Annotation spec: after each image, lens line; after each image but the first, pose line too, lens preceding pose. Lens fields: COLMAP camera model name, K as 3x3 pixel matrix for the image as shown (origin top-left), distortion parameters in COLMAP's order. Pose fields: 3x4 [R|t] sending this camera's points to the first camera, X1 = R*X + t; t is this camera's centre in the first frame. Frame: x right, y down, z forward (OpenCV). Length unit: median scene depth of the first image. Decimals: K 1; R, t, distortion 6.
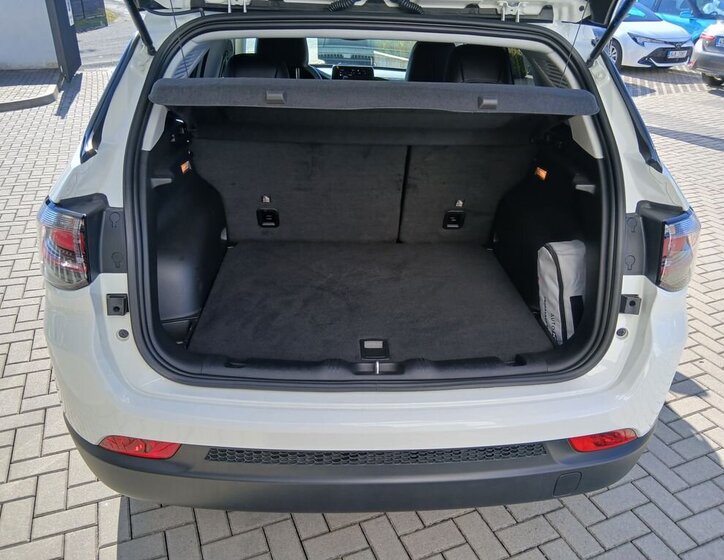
lens RADIAL K [[566.8, 0, 362.0], [0, 566.8, 280.0], [0, 0, 1]] dist [0.038009, -0.067442]
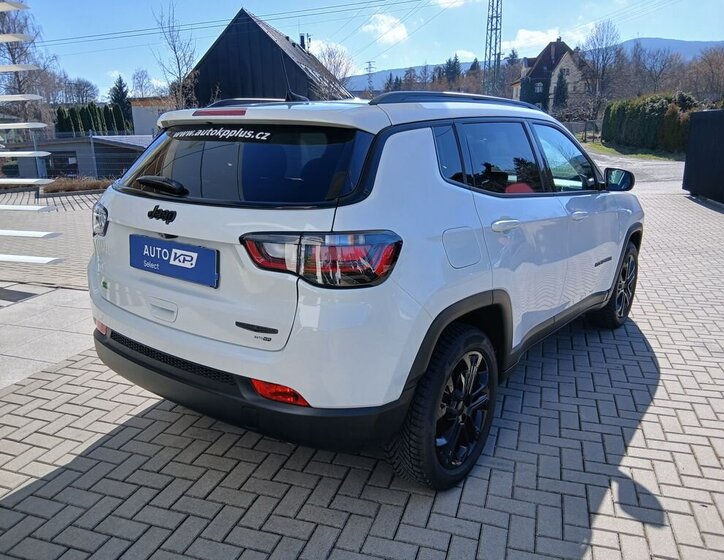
lens RADIAL K [[566.8, 0, 362.0], [0, 566.8, 280.0], [0, 0, 1]] dist [0.038009, -0.067442]
pose [[0.761024, 0.134081, -0.634717, 0.251492], [-0.268693, 0.955687, -0.120277, 0.023734], [0.590464, 0.262078, 0.763327, 0.002930]]
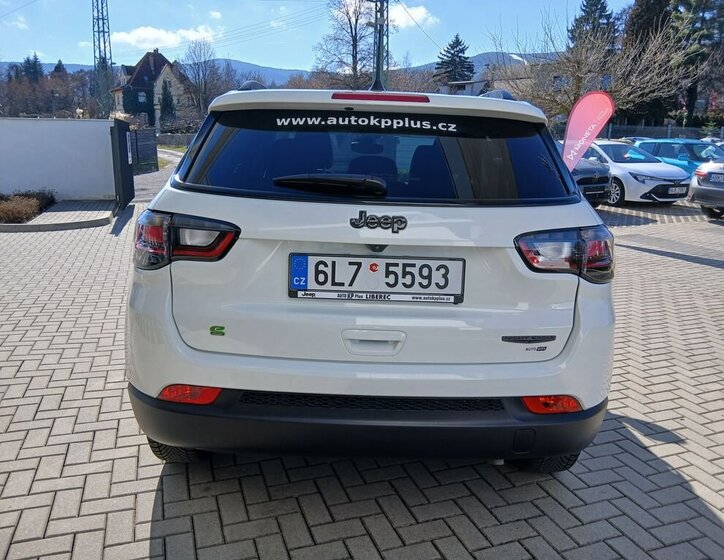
lens RADIAL K [[565.1, 0, 362.0], [0, 565.1, 280.0], [0, 0, 1]] dist [0.086235, -0.148212]
pose [[0.998908, 0.013268, -0.044787, 0.010629], [-0.023559, 0.971031, -0.237788, 0.057823], [0.040335, 0.238583, 0.970284, -0.054055]]
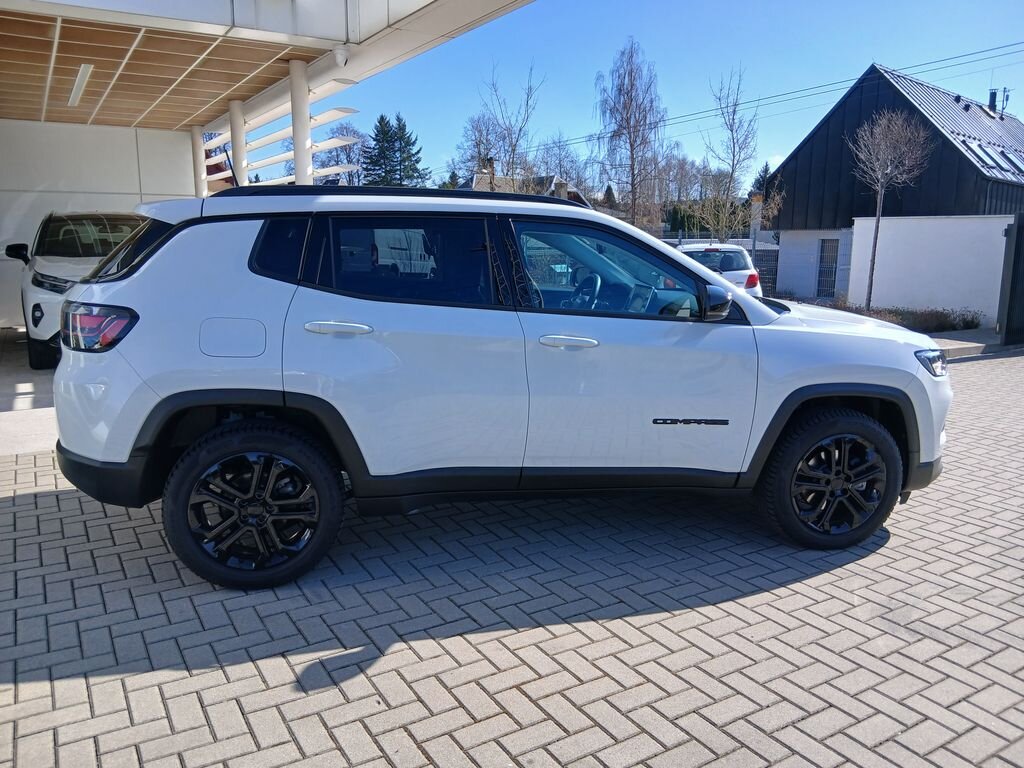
lens RADIAL K [[769.6, 0, 512.0], [0, 769.6, 384.0], [0, 0, 1]] dist [0.106493, -0.175937]
pose [[0.155887, 0.163645, -0.974125, 0.505578], [-0.450232, 0.889552, 0.077388, -0.108385], [0.879199, 0.426518, 0.212348, 0.288958]]
